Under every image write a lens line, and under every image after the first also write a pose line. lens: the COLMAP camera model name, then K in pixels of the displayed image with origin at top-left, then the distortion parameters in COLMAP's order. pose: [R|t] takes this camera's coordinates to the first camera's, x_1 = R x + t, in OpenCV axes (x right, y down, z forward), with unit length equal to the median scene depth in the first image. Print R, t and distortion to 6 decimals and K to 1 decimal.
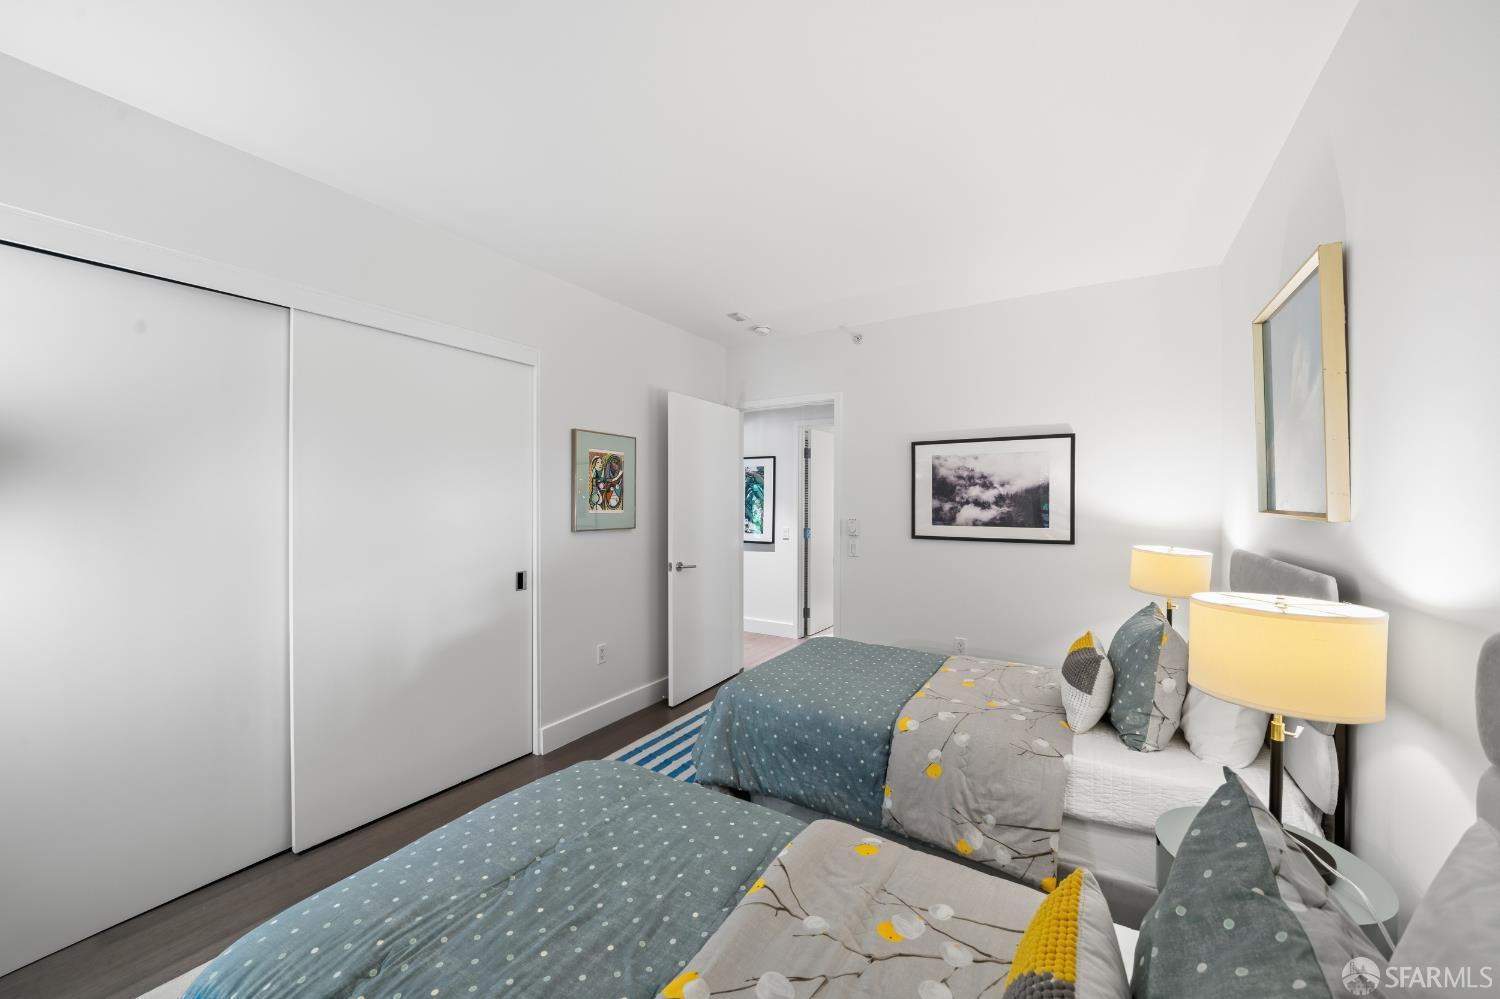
lens RADIAL K [[550.5, 0, 752.4], [0, 550.5, 501.9], [0, 0, 1]] dist [-0.000692, -0.000040]
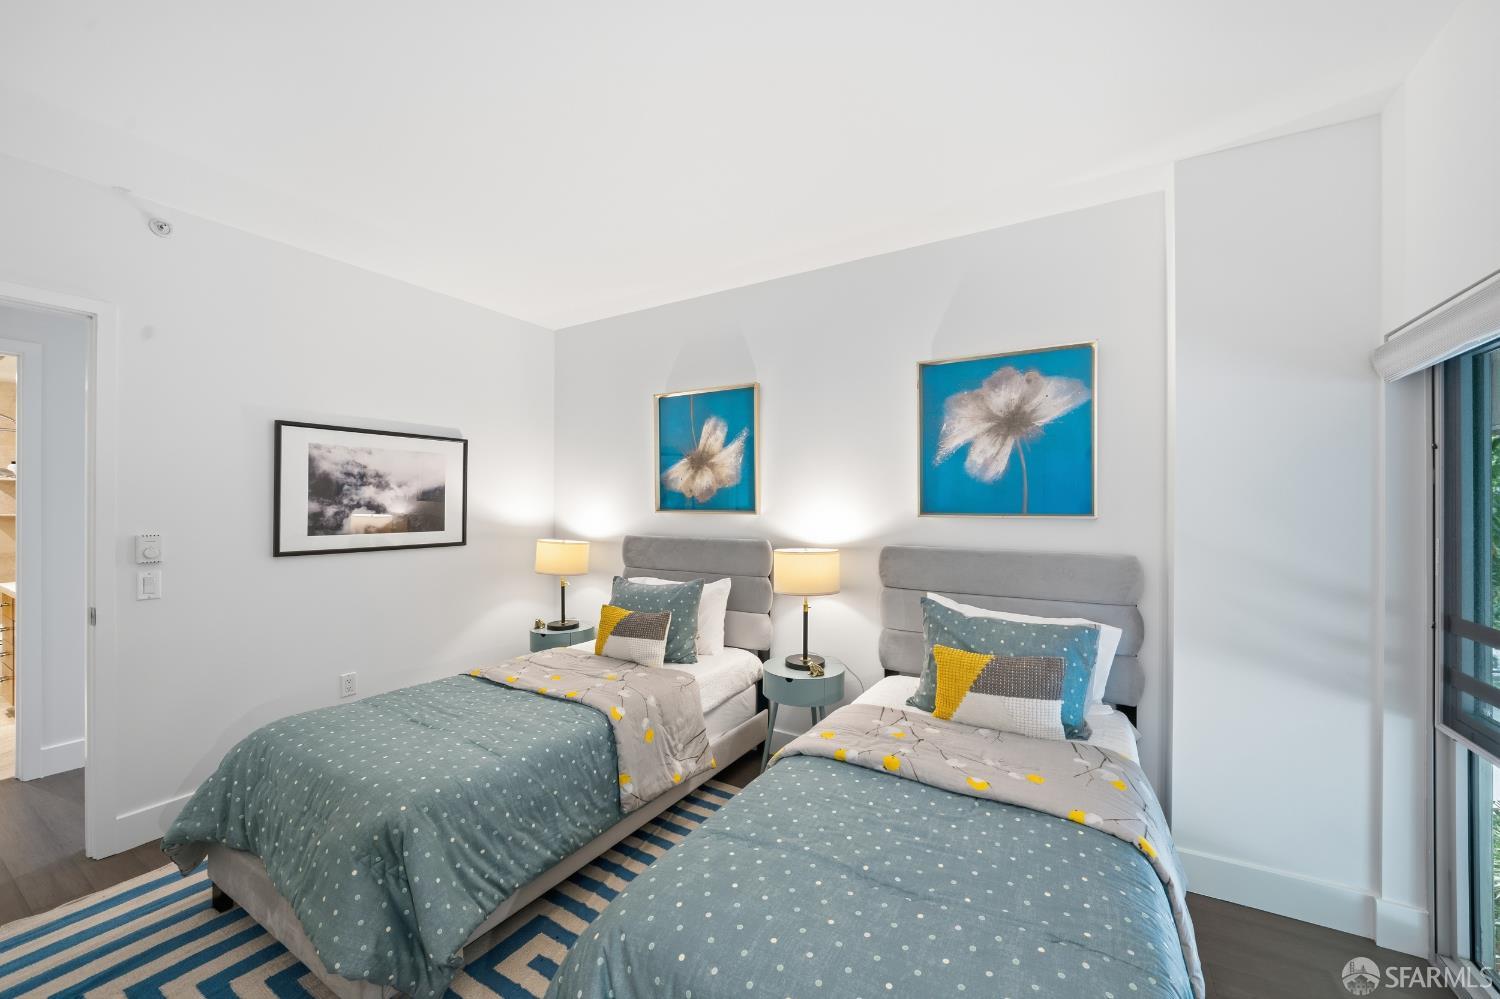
lens RADIAL K [[582.9, 0, 750.0], [0, 582.9, 499.5], [0, 0, 1]] dist [-0.000597, -0.000005]
pose [[-0.000610, 0.006765, 0.999977, -0.482462], [0.002431, 0.999974, -0.006763, -0.000688], [-0.999997, 0.002427, -0.000627, 0.420439]]
